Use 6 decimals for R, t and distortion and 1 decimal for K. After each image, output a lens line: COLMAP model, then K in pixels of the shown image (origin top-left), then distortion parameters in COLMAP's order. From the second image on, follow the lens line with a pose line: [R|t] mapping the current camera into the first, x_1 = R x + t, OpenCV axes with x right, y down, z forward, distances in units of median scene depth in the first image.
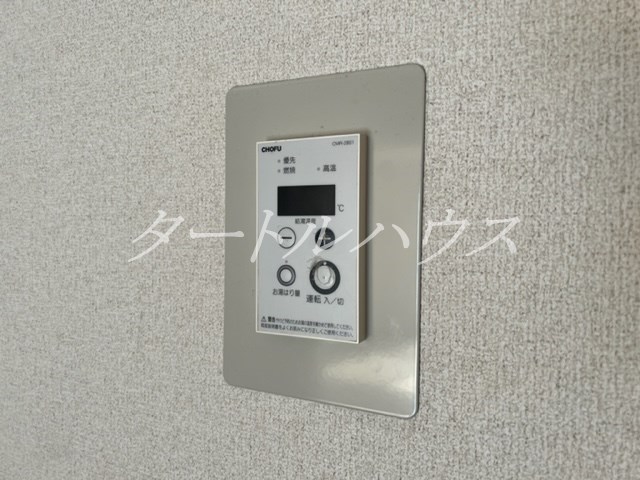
lens RADIAL K [[484.0, 0, 318.9], [0, 484.0, 238.7], [0, 0, 1]] dist [0.008390, -0.023604]
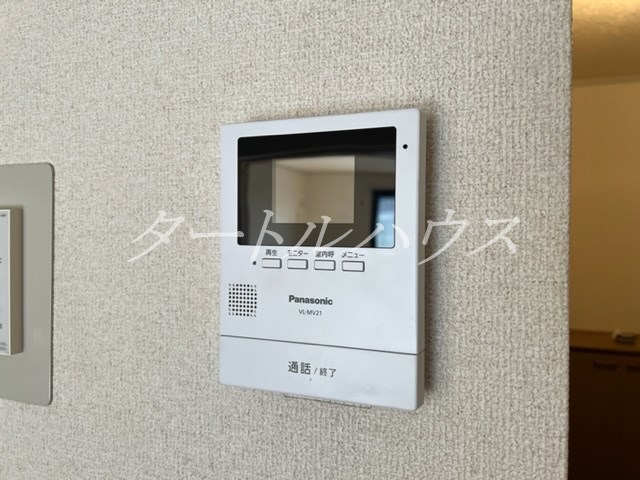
lens RADIAL K [[484.0, 0, 320.7], [0, 484.0, 240.2], [0, 0, 1]] dist [0.008390, -0.023604]
pose [[0.994703, -0.001019, 0.102783, 0.880523], [0.003086, 0.999796, -0.019949, -0.095562], [-0.102742, 0.020160, 0.994504, -0.550870]]
